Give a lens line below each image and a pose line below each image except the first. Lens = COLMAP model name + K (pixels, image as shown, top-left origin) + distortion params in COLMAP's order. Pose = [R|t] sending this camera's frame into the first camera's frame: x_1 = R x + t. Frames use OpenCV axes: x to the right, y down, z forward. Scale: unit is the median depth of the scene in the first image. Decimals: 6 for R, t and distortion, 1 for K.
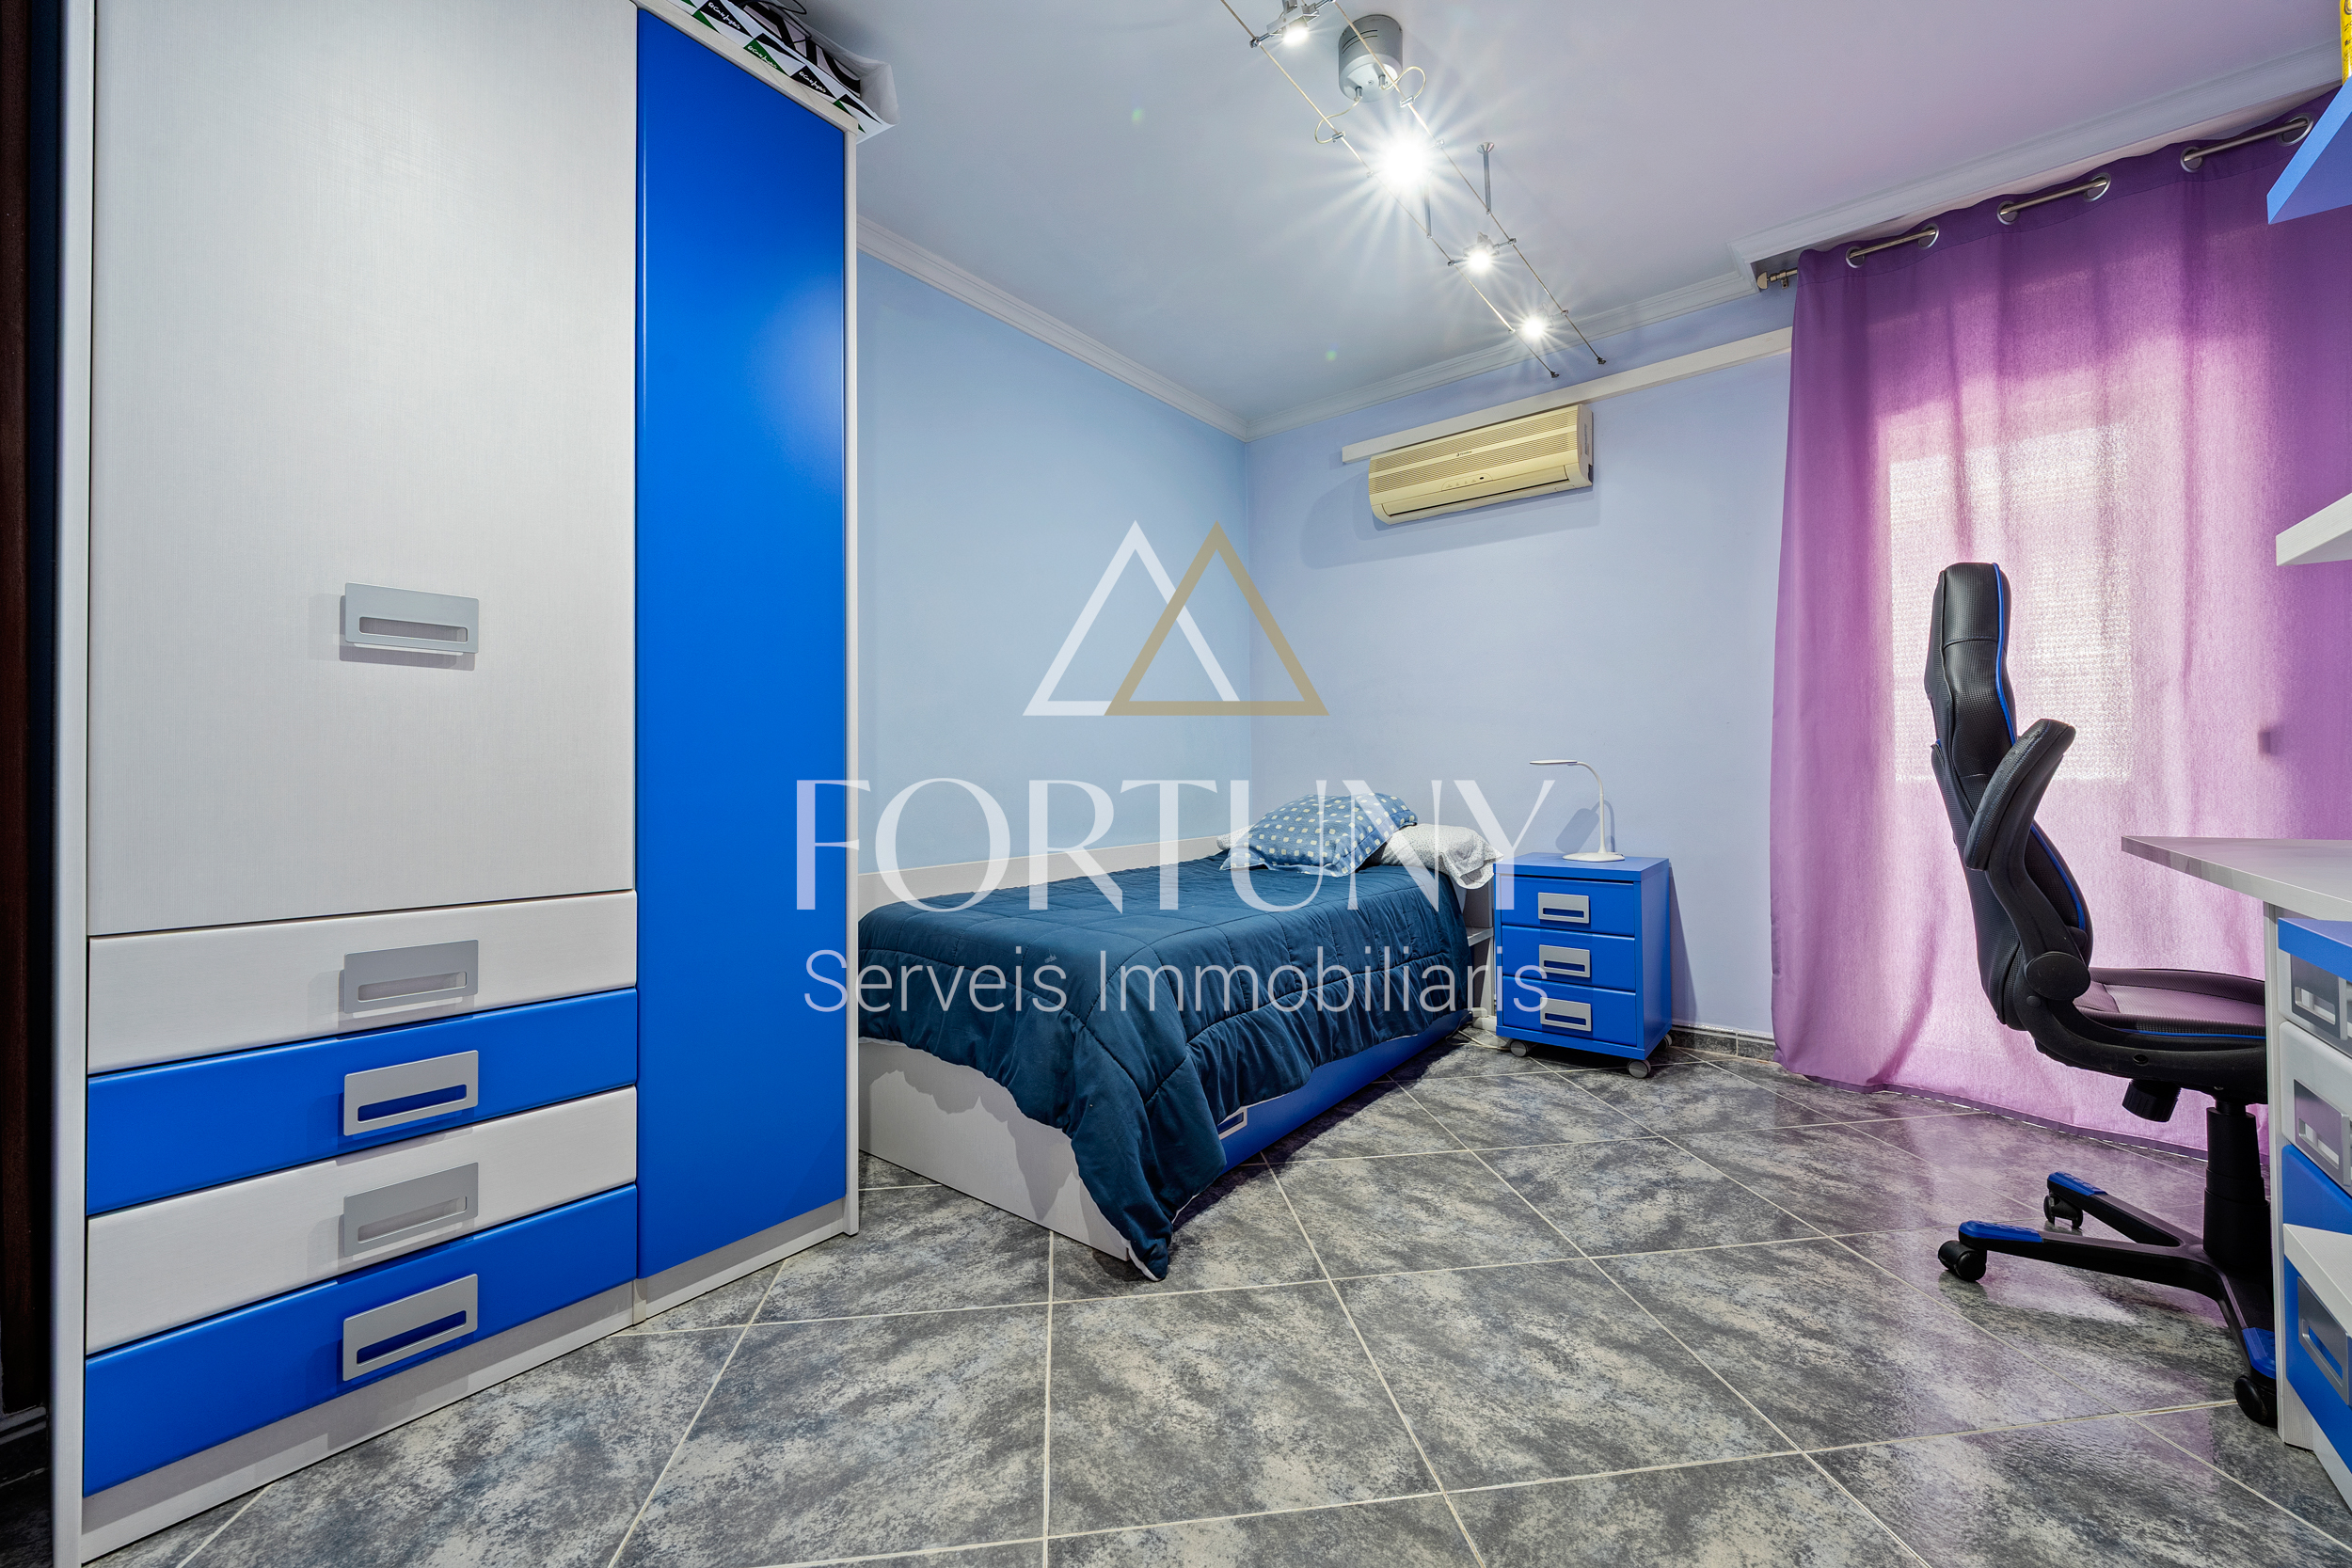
lens RADIAL K [[922.7, 0, 1171.2], [0, 922.7, 779.6], [0, 0, 1]] dist [-0.000154, -0.000350]
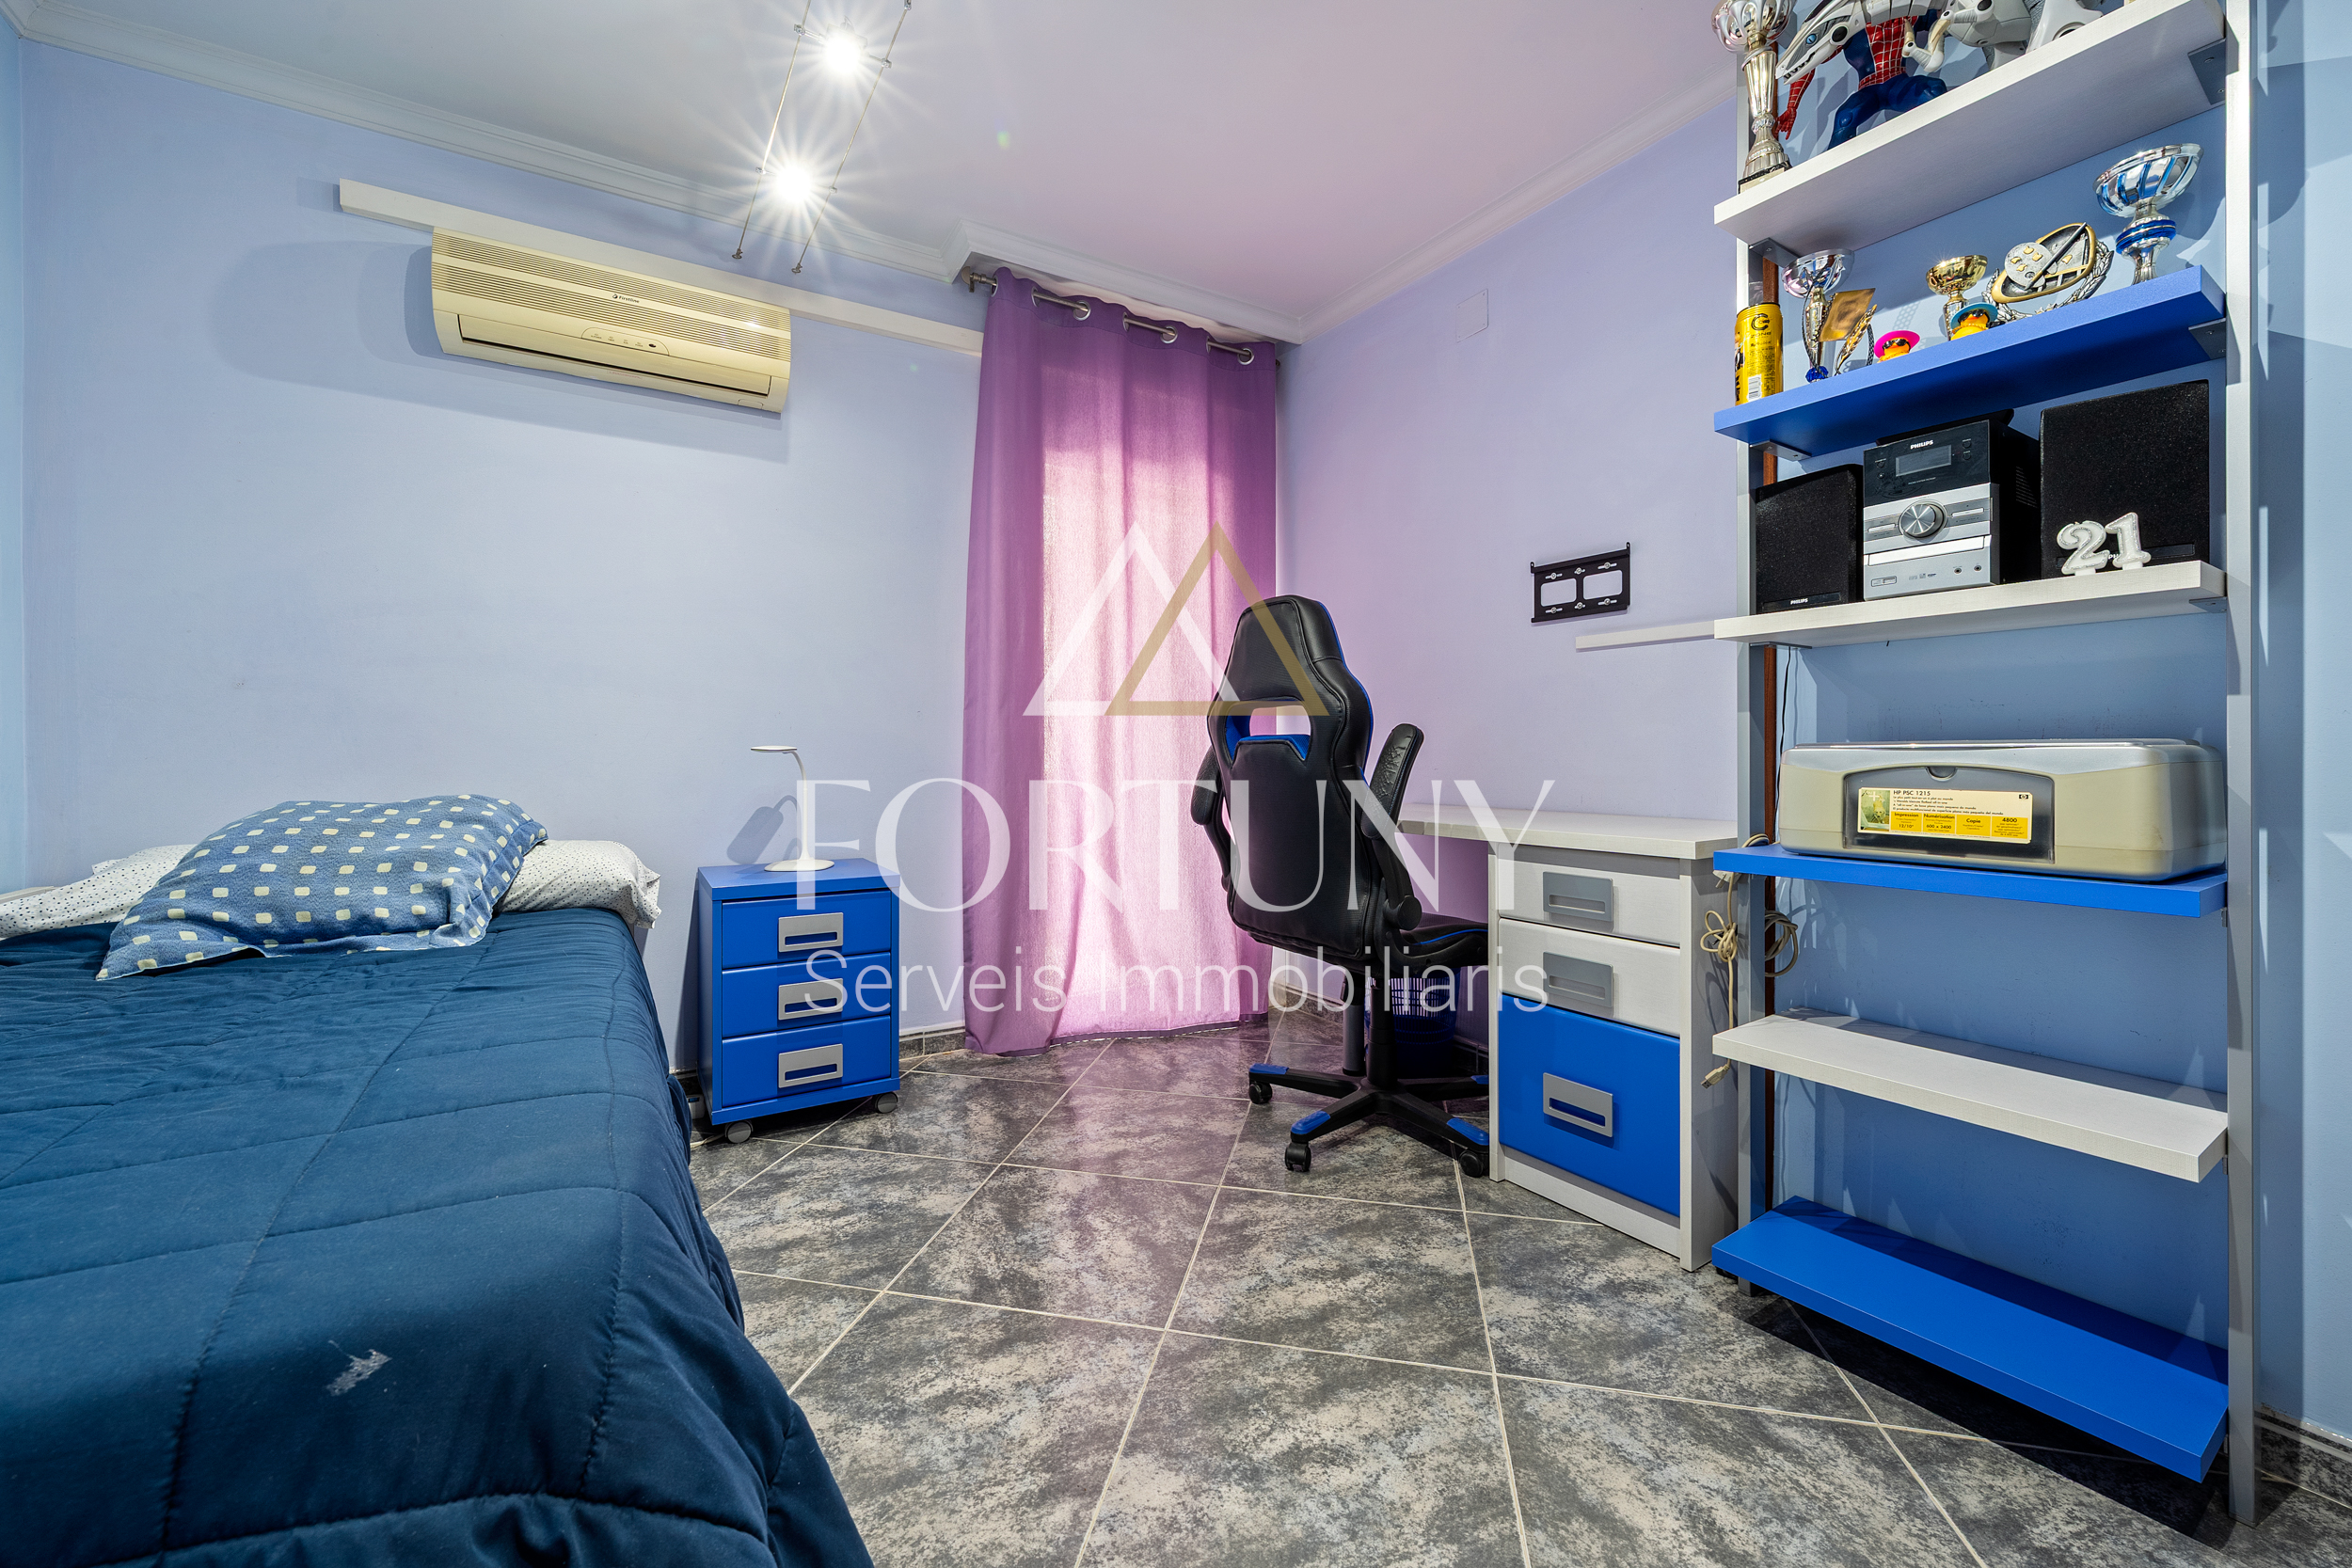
lens RADIAL K [[922.7, 0, 1172.0], [0, 922.7, 761.5], [0, 0, 1]] dist [-0.000154, -0.000350]
pose [[0.333227, 0.006731, 0.942823, -0.244766], [0.002567, 0.999964, -0.008046, -0.001029], [-0.942843, 0.005101, 0.333198, 0.485729]]
